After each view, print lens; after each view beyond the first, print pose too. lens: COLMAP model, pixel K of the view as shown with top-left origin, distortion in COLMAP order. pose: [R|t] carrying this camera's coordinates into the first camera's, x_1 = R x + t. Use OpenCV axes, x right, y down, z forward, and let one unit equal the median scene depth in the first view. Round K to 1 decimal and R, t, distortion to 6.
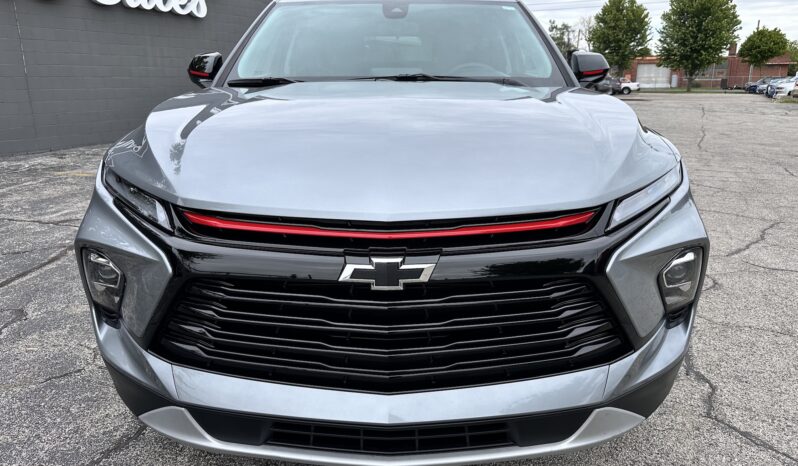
lens RADIAL K [[567.3, 0, 438.9], [0, 567.3, 232.3], [0, 0, 1]] dist [-0.000652, -0.002016]
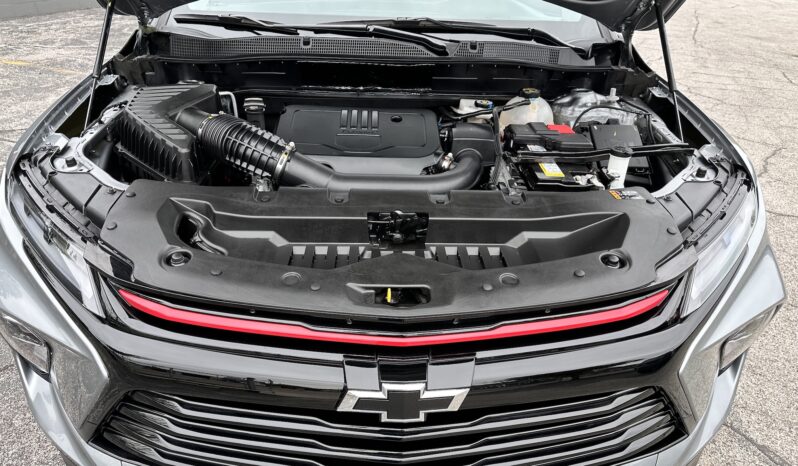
lens RADIAL K [[567.7, 0, 437.8], [0, 567.7, 234.0], [0, 0, 1]] dist [-0.001103, -0.000558]
pose [[0.998468, 0.021404, 0.051023, -0.051111], [-0.031998, 0.975677, 0.216867, -0.174326], [-0.045140, -0.218168, 0.974867, 0.185074]]
